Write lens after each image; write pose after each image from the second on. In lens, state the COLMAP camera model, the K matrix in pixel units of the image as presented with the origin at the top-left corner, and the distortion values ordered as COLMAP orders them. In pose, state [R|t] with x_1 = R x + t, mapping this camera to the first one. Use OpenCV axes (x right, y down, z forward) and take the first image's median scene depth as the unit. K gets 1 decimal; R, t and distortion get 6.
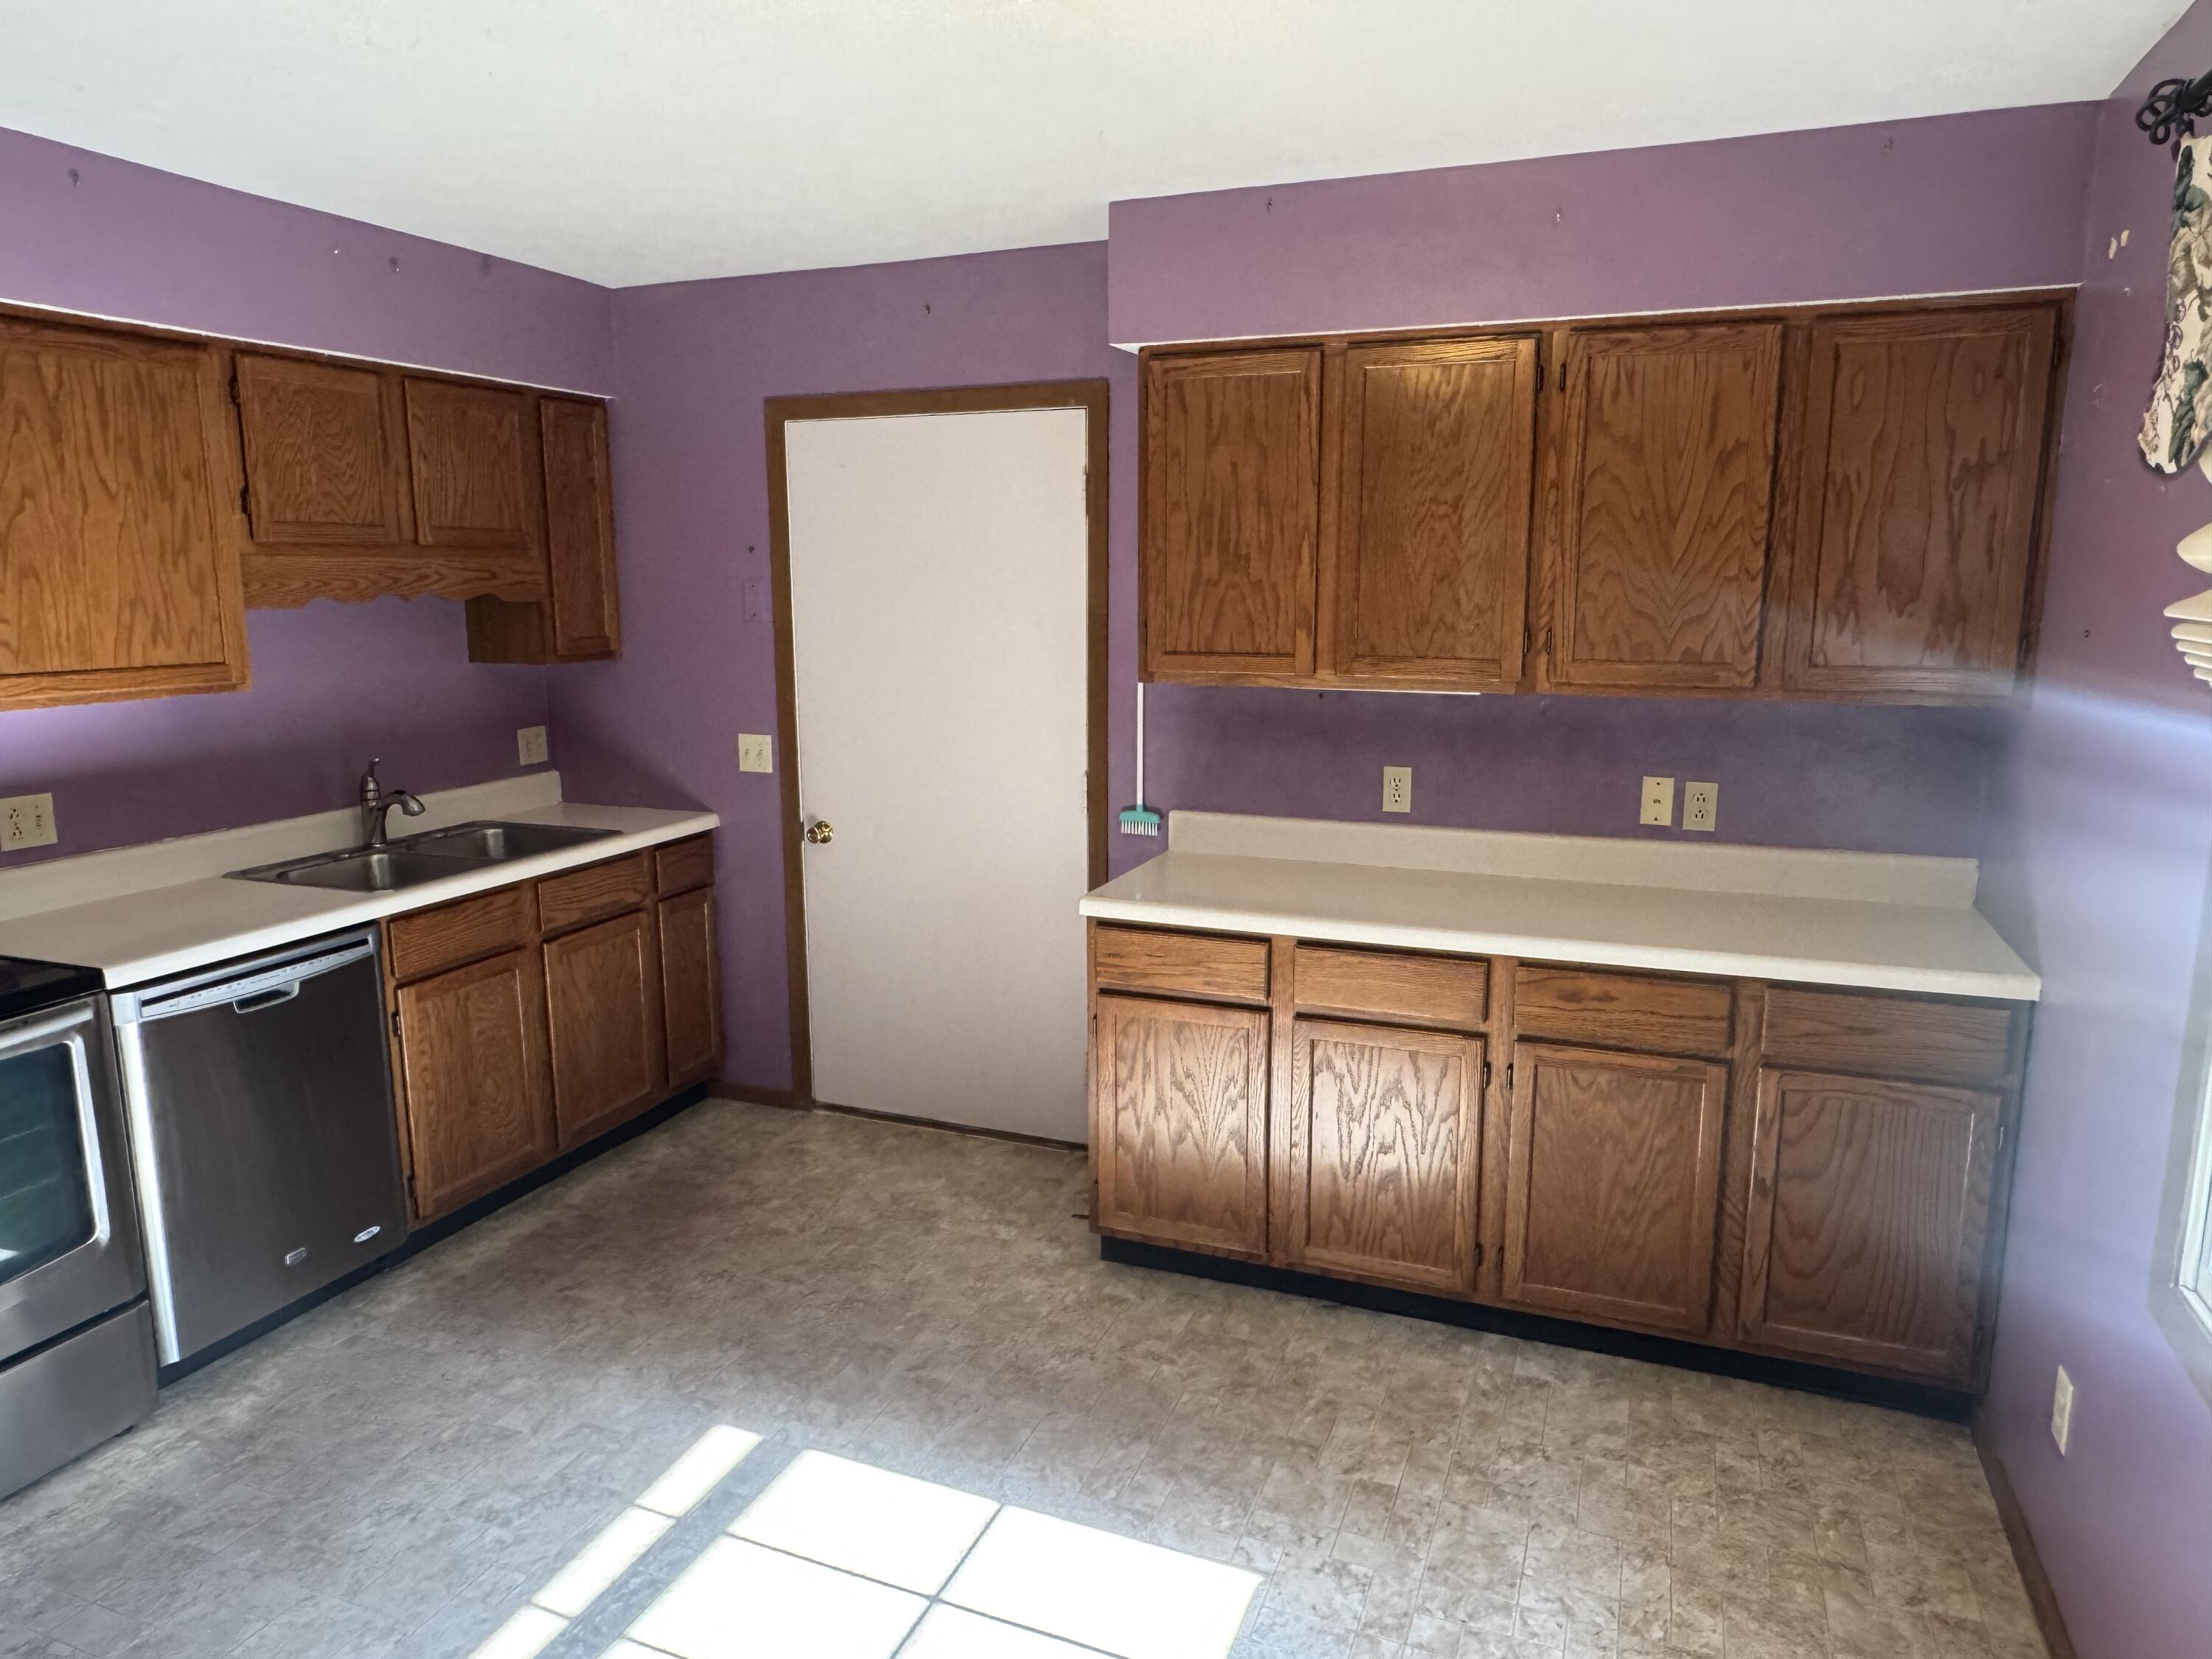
lens RADIAL K [[1411.1, 0, 1106.1], [0, 1411.1, 825.3], [0, 0, 1]] dist [-0.008047, 0.006033]
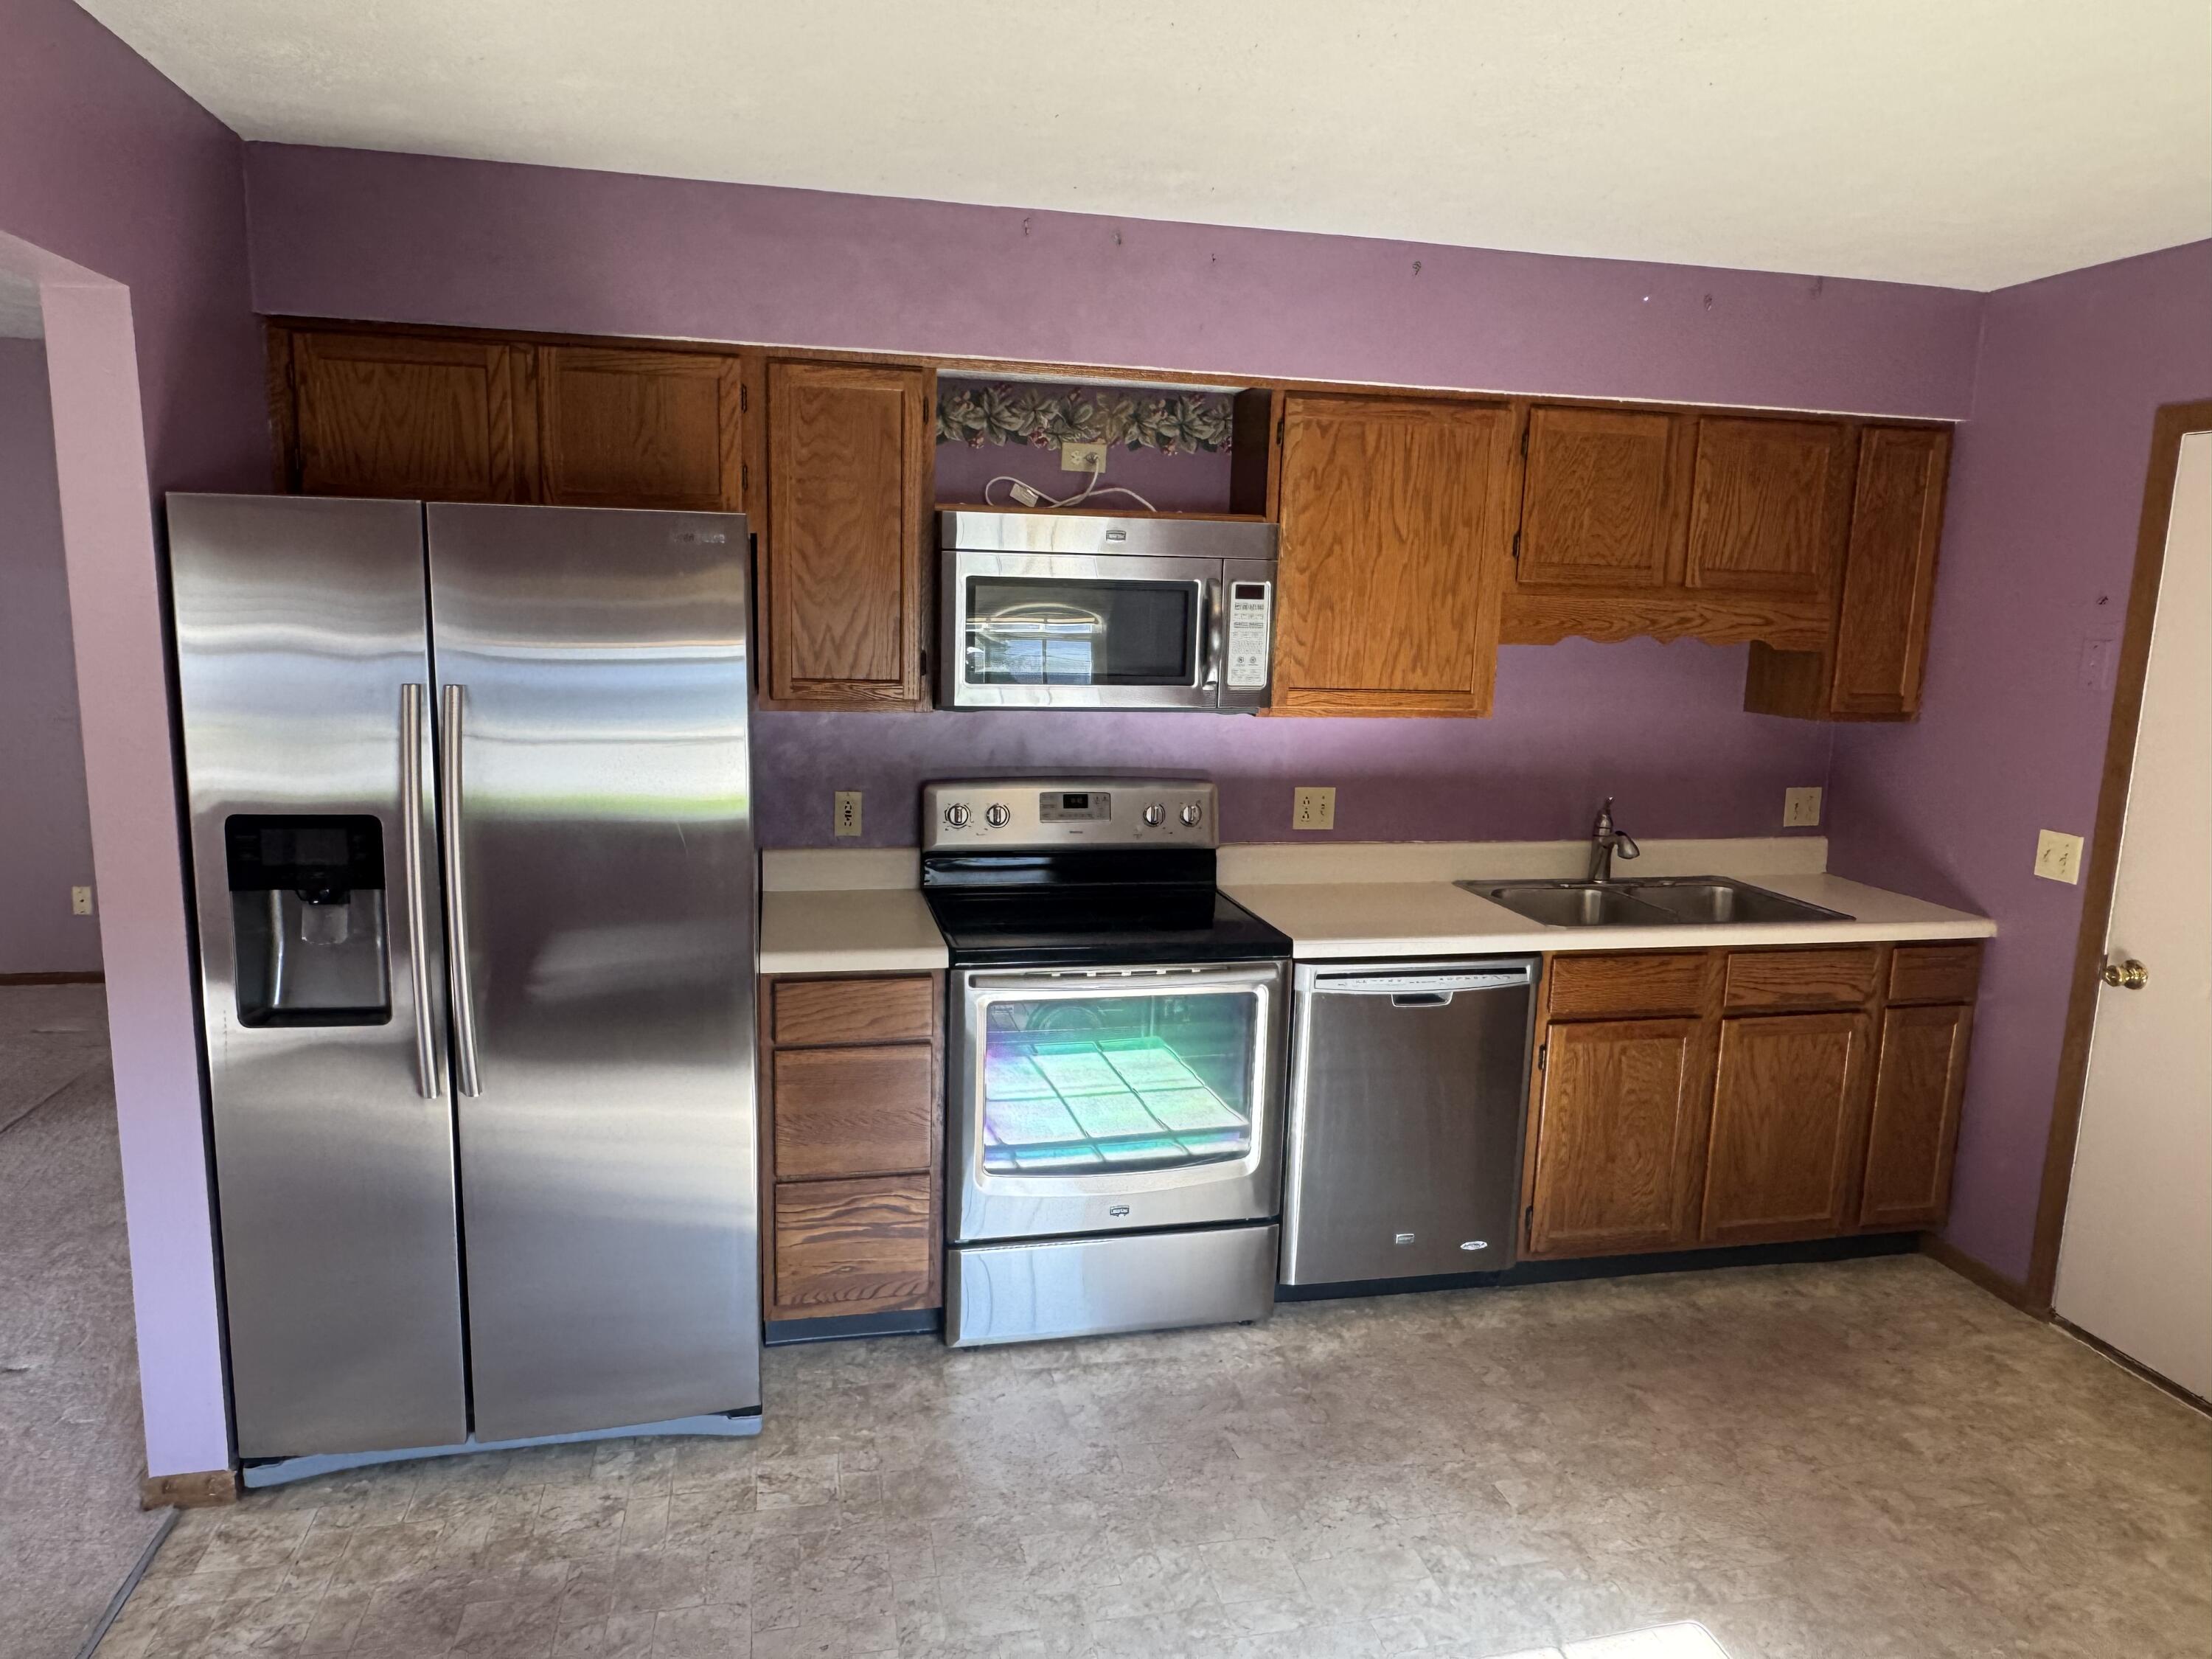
lens RADIAL K [[1411.1, 0, 1102.1], [0, 1411.1, 828.0], [0, 0, 1]] dist [-0.008047, 0.006033]
pose [[0.556583, 0.155343, -0.816139, 0.113362], [-0.175726, 0.982150, 0.067102, -0.031101], [0.811995, 0.106069, 0.573946, 0.134270]]
